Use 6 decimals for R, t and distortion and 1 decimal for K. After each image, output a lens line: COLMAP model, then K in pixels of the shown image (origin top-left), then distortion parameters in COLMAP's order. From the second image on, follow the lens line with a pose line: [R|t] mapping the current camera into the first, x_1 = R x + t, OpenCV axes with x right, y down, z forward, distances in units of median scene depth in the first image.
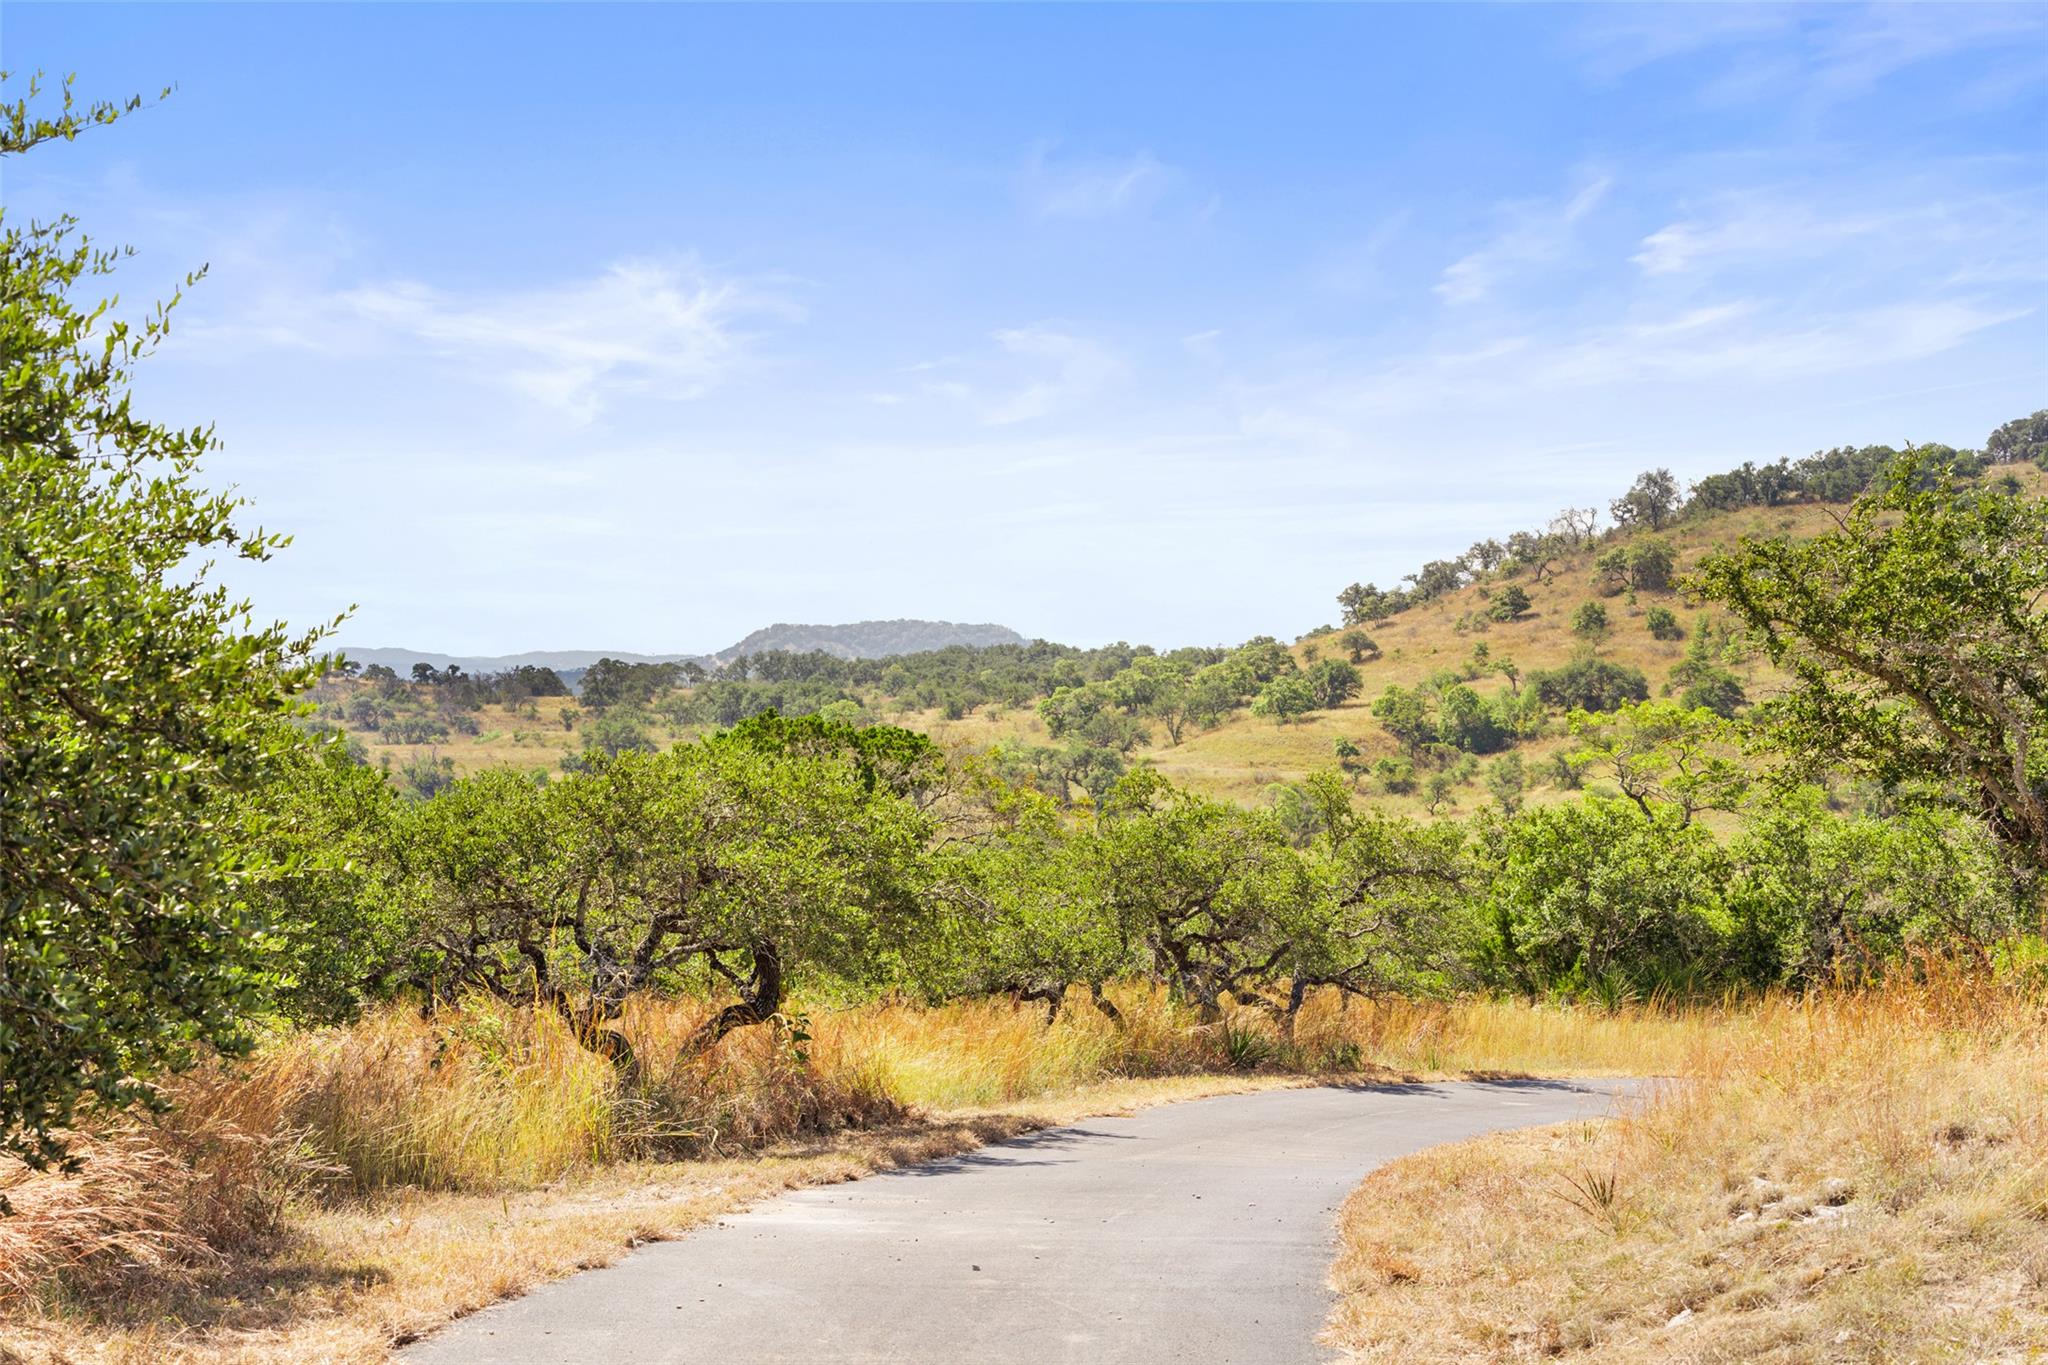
lens RADIAL K [[4164.0, 0, 1025.4], [0, 4164.0, 684.2], [0, 0, 1]] dist [-0.042853, 0.000000]
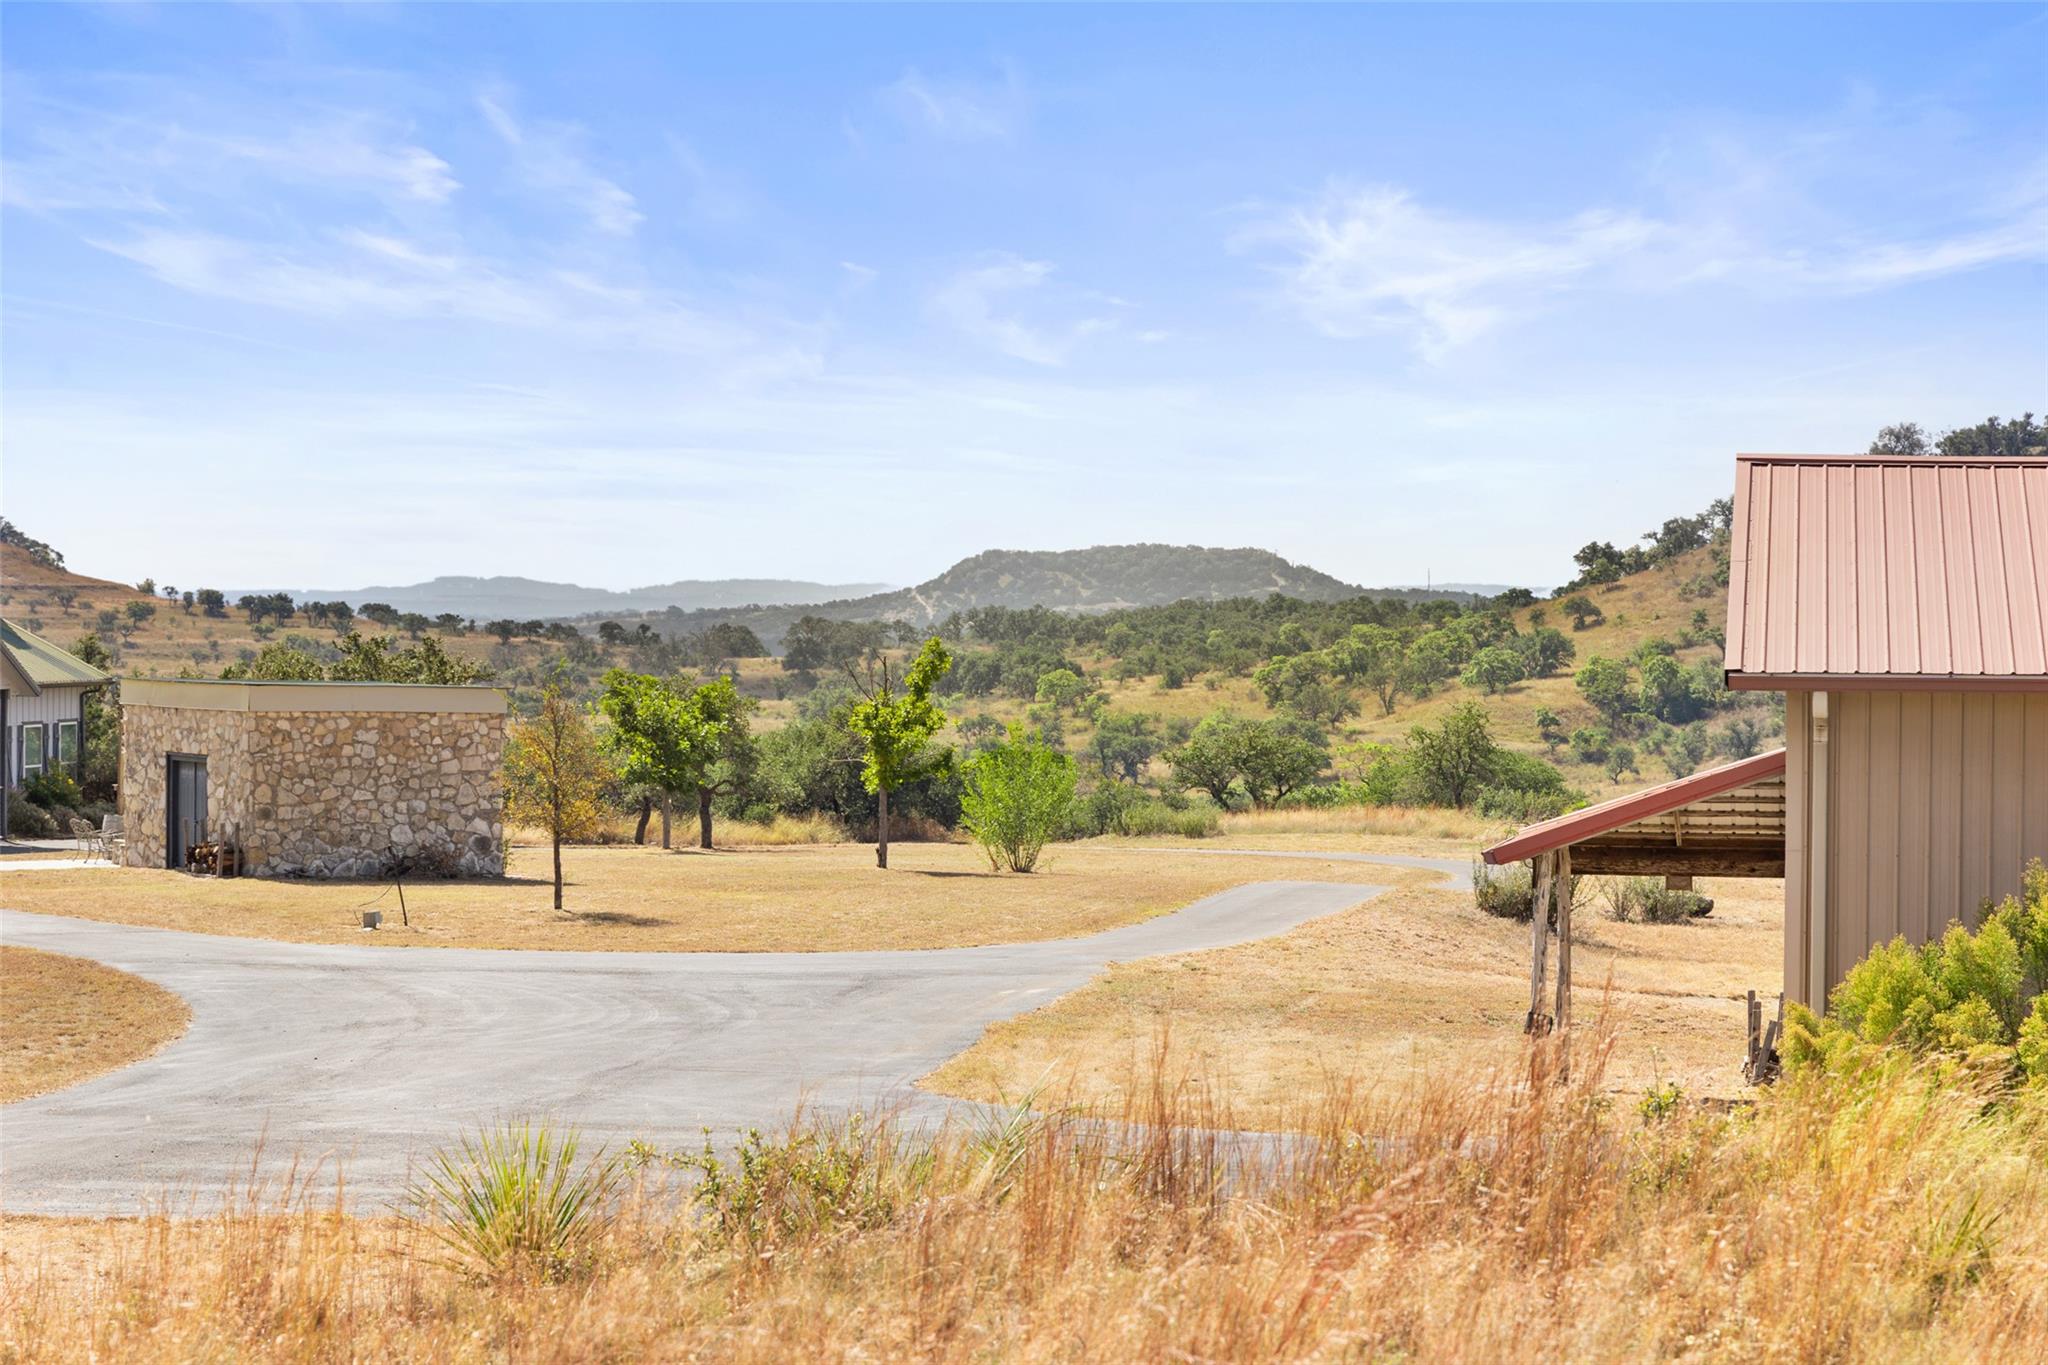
lens RADIAL K [[5244.2, 0, 1023.9], [0, 5244.2, 681.7], [0, 0, 1]] dist [0.026413, 0.000000]
pose [[0.998571, -0.005589, -0.053157, 0.013453], [0.006248, 0.999906, 0.012237, -0.008356], [0.053084, -0.012552, 0.998511, -0.242352]]
